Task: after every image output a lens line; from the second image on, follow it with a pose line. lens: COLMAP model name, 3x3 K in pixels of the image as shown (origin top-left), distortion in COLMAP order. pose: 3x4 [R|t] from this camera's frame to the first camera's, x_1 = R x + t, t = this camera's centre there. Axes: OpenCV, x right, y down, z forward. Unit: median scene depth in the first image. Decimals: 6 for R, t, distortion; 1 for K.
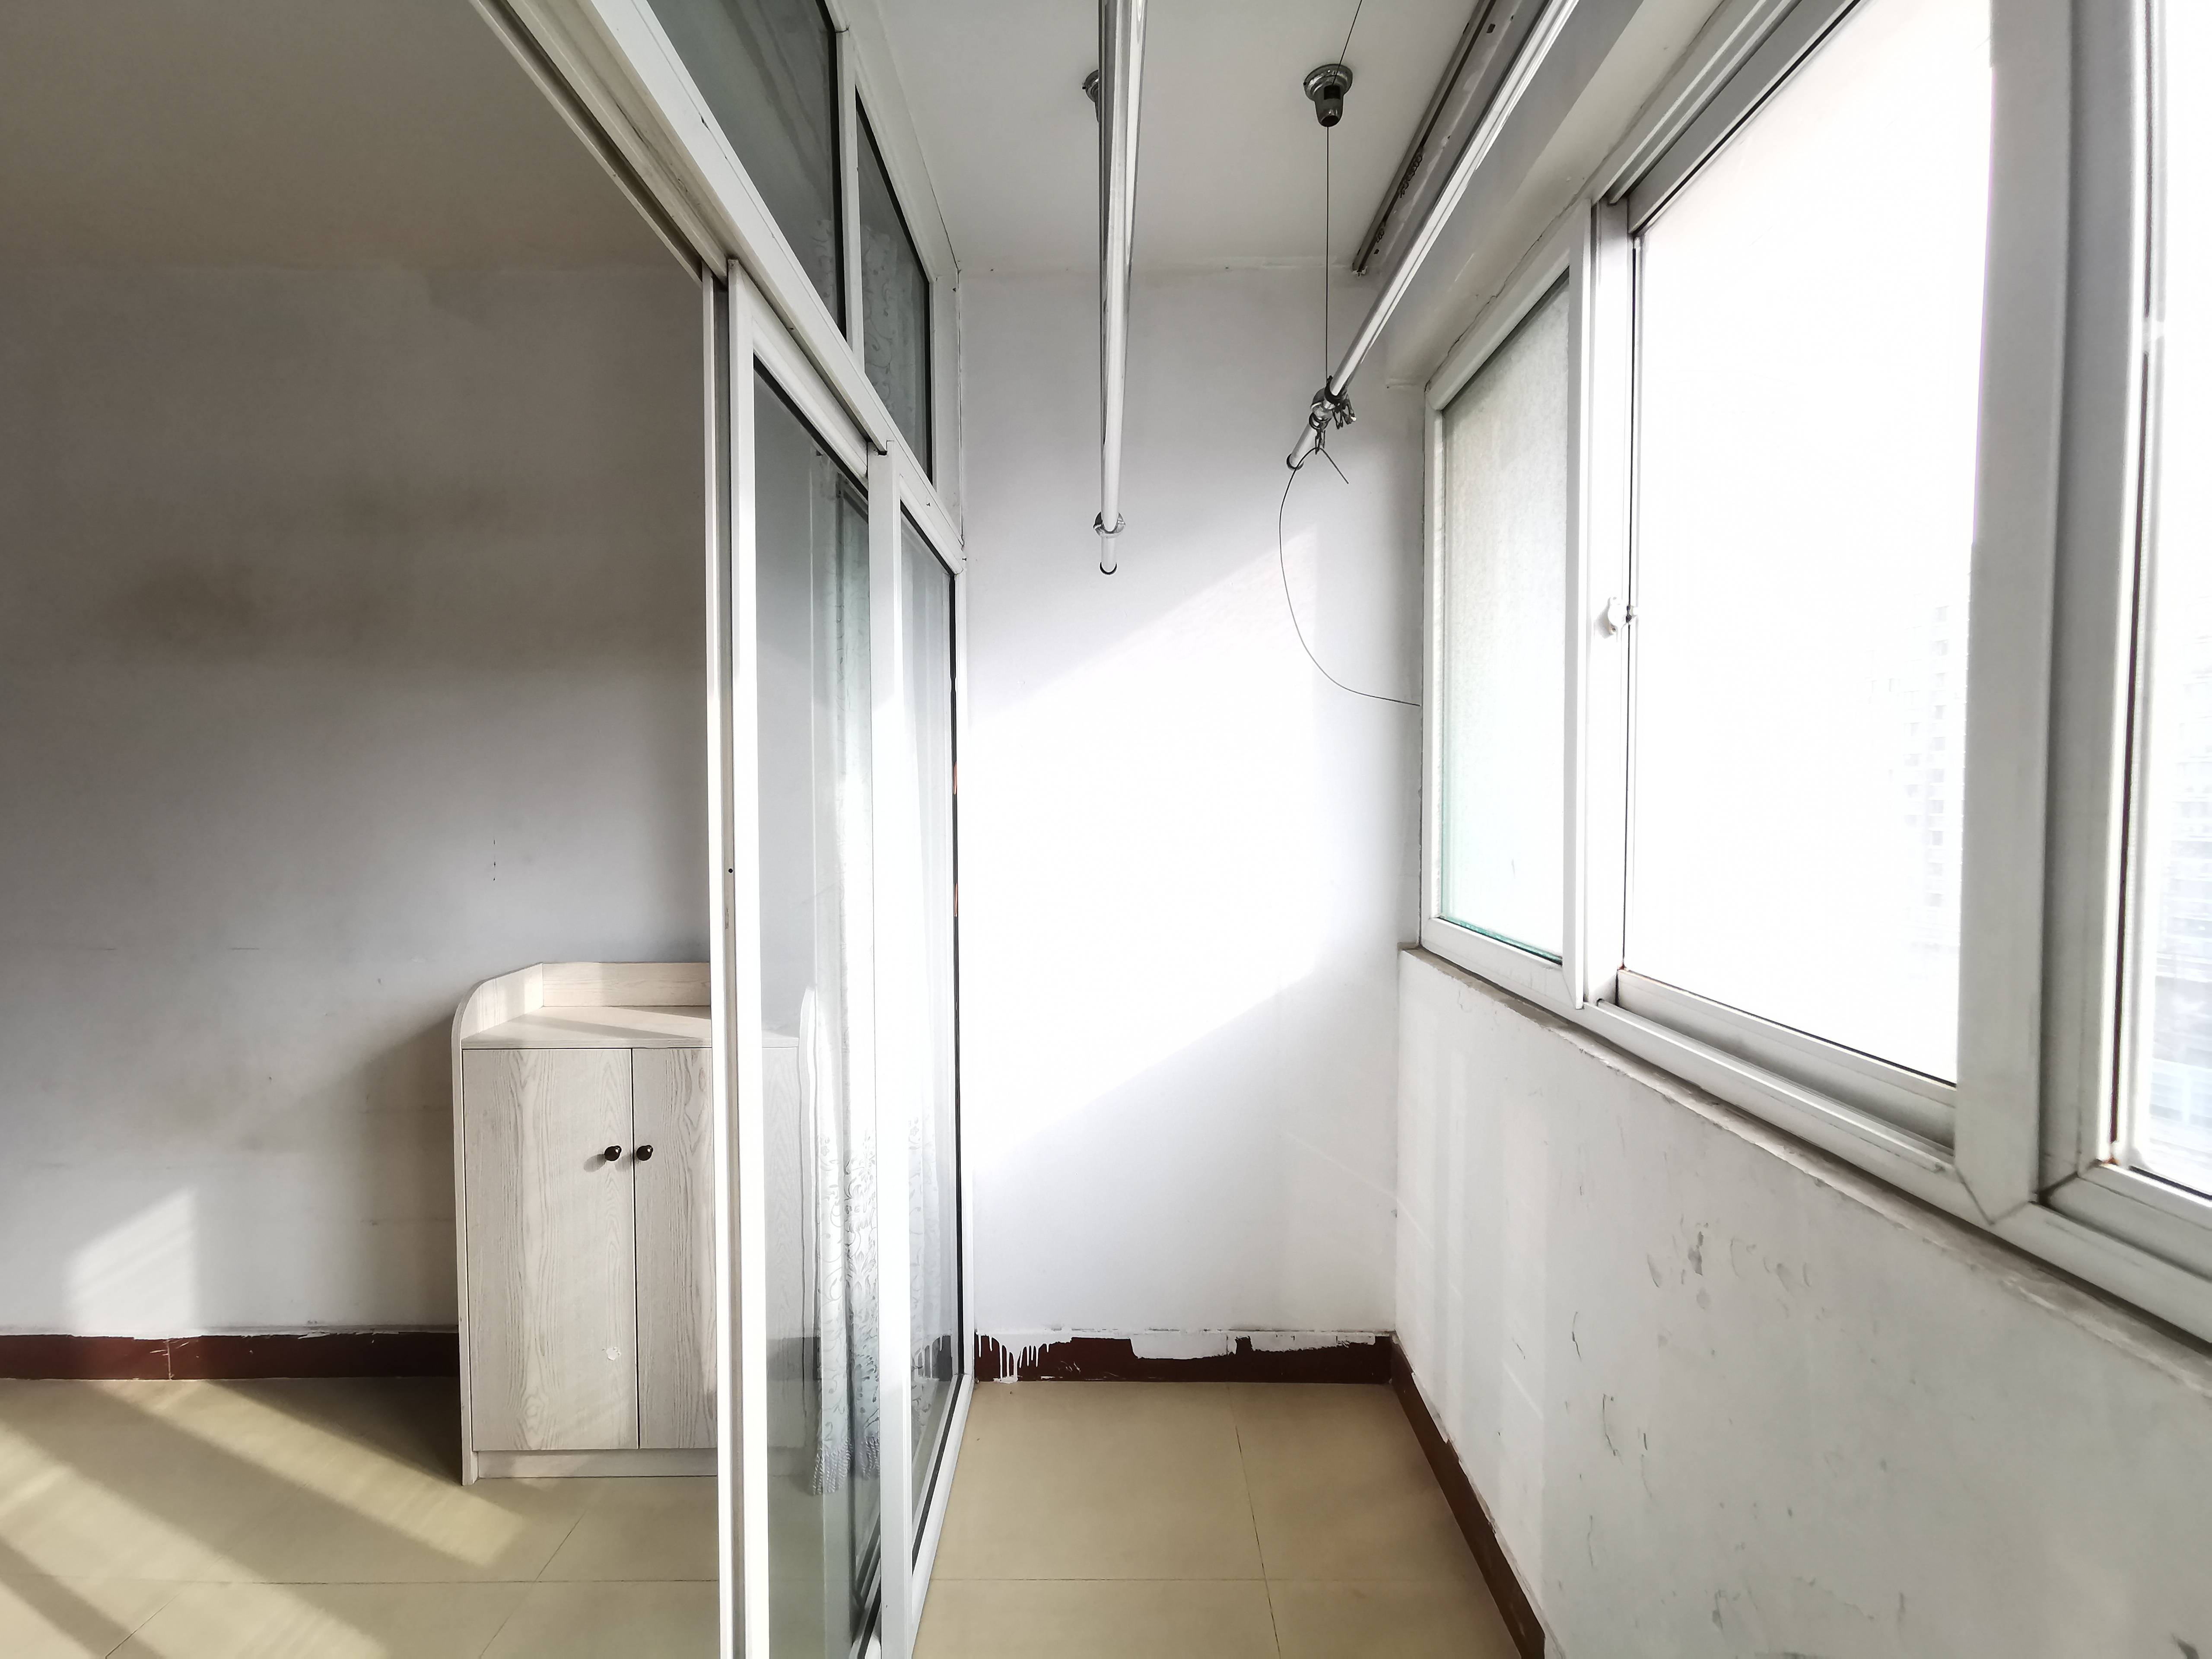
lens RADIAL K [[1018.9, 0, 1104.8], [0, 1018.9, 830.5], [0, 0, 1]] dist [0.002316, 0.000669]
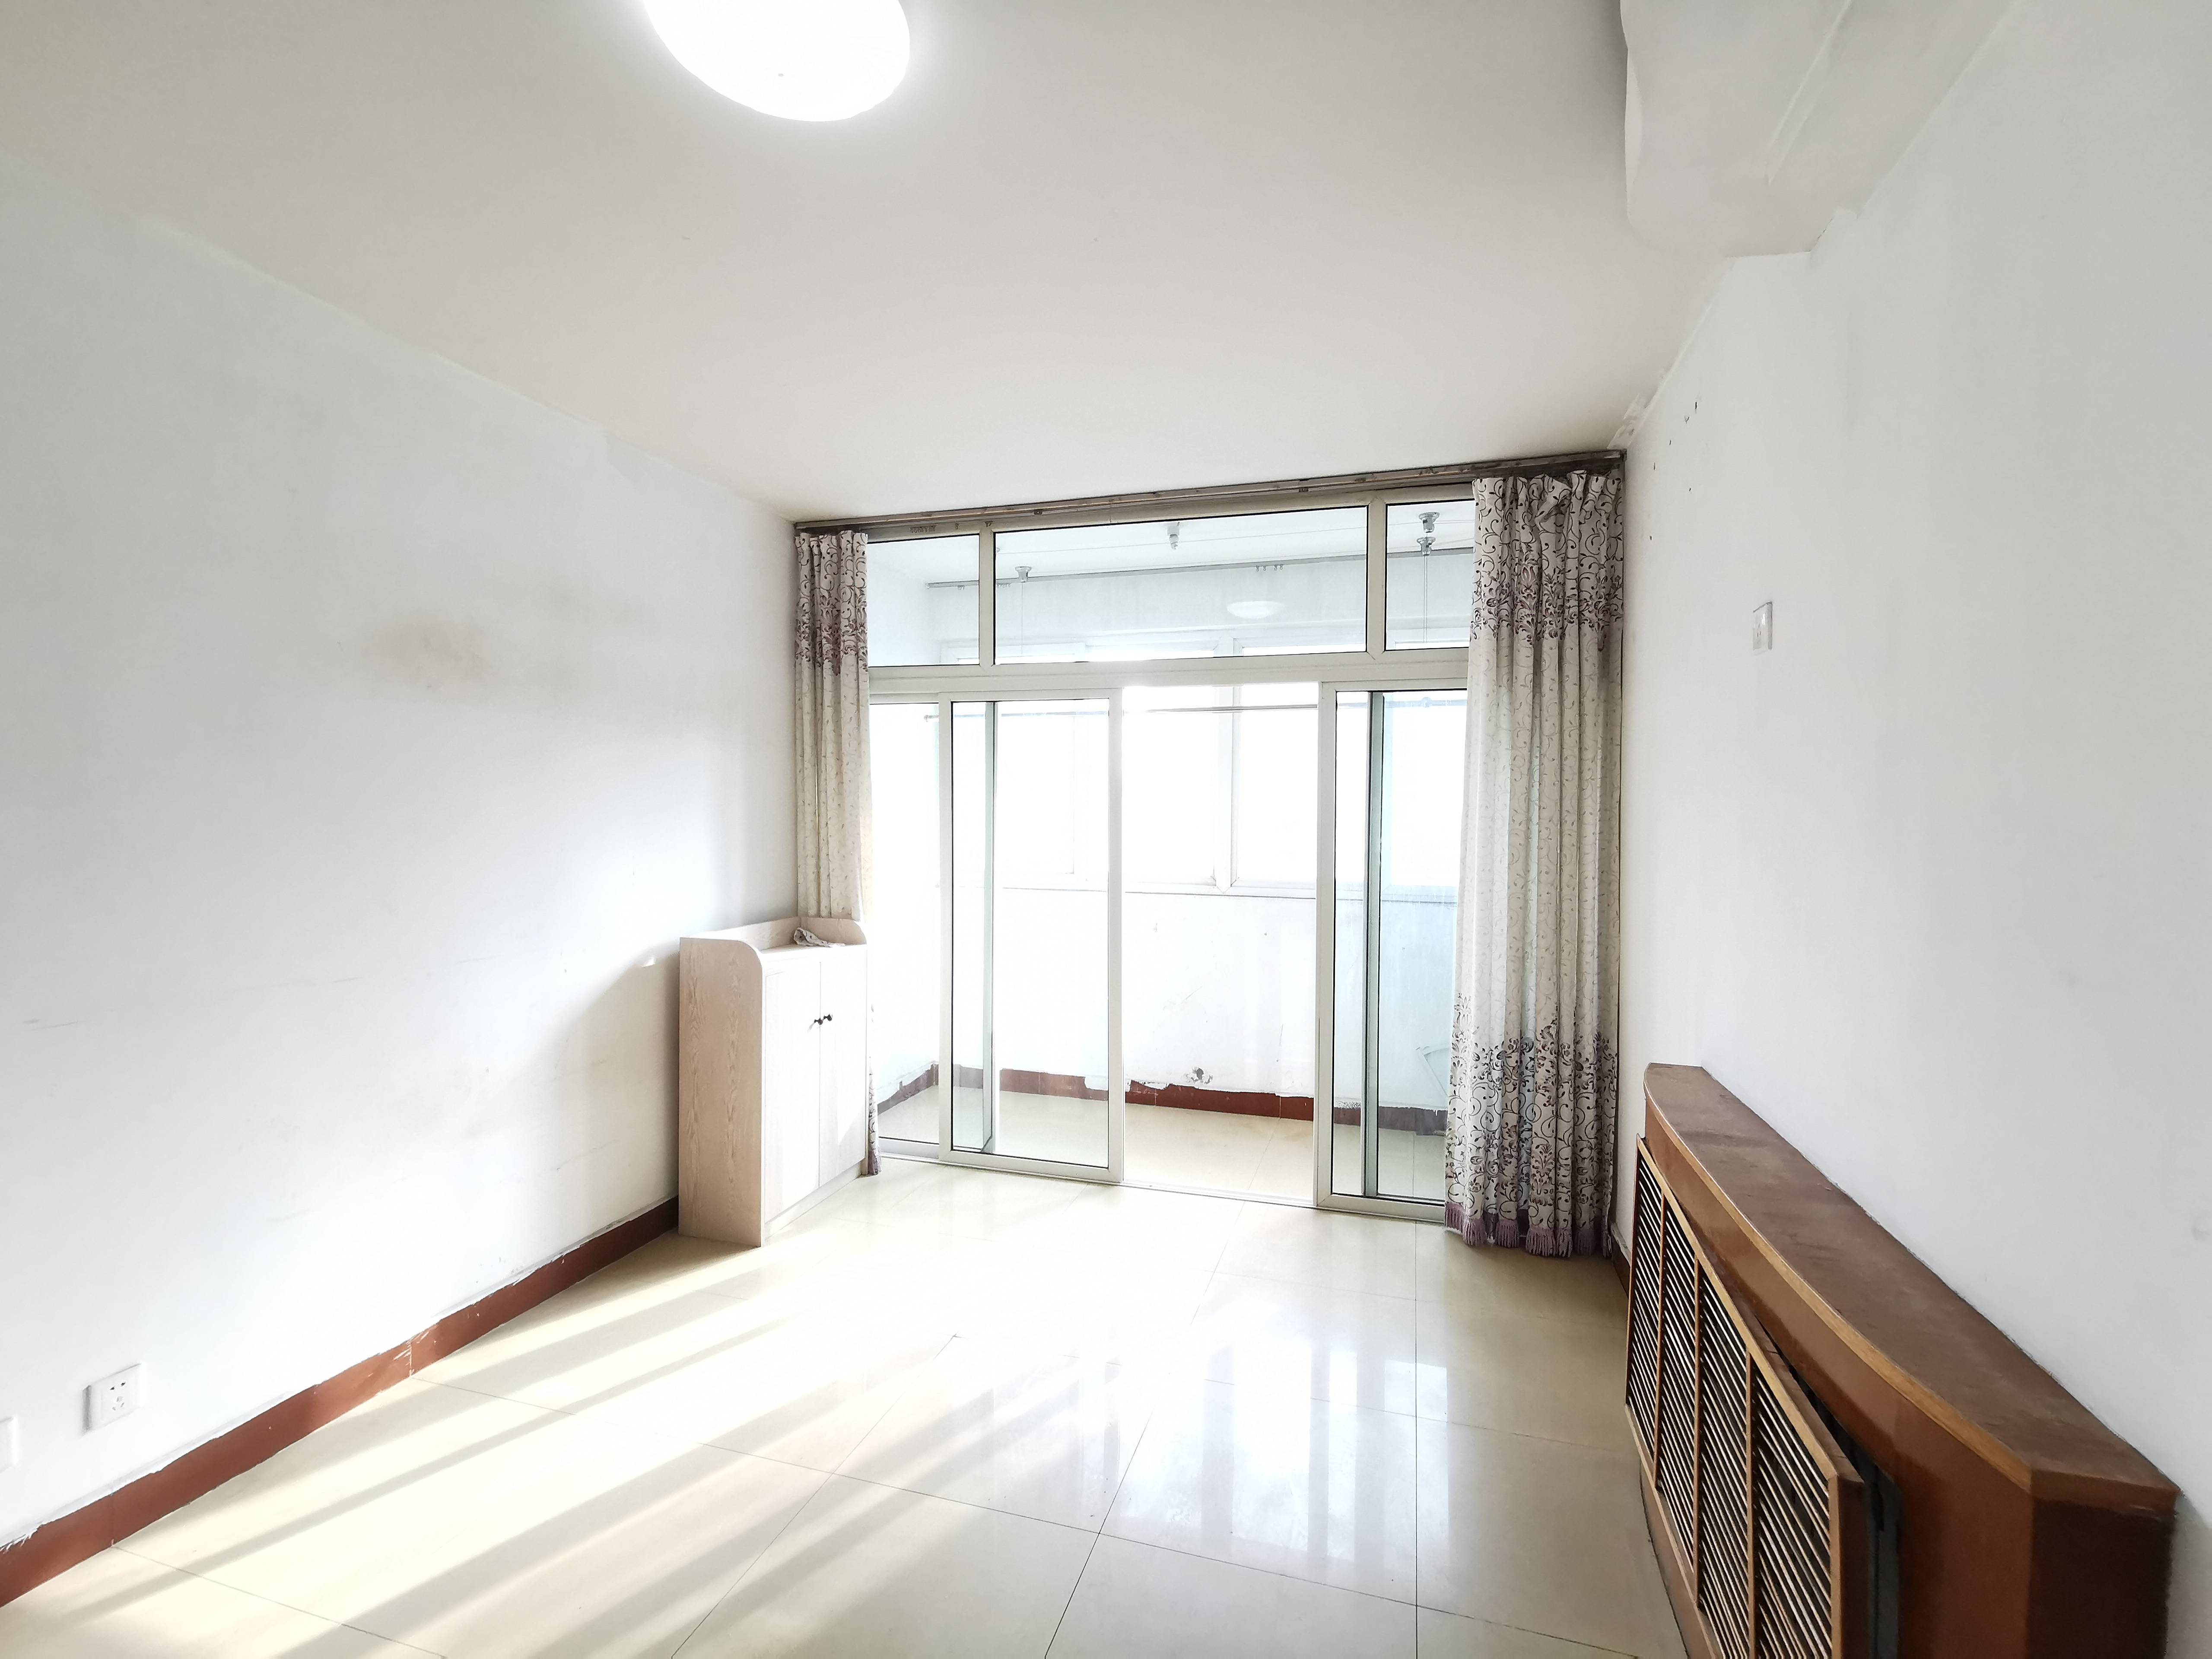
lens RADIAL K [[1018.9, 0, 1105.6], [0, 1018.9, 824.0], [0, 0, 1]] dist [0.002316, 0.000669]
pose [[0.287231, -0.013568, 0.957765, -1.743875], [0.028792, 0.999570, 0.005526, -0.021830], [-0.957429, 0.025989, 0.287498, -0.007228]]
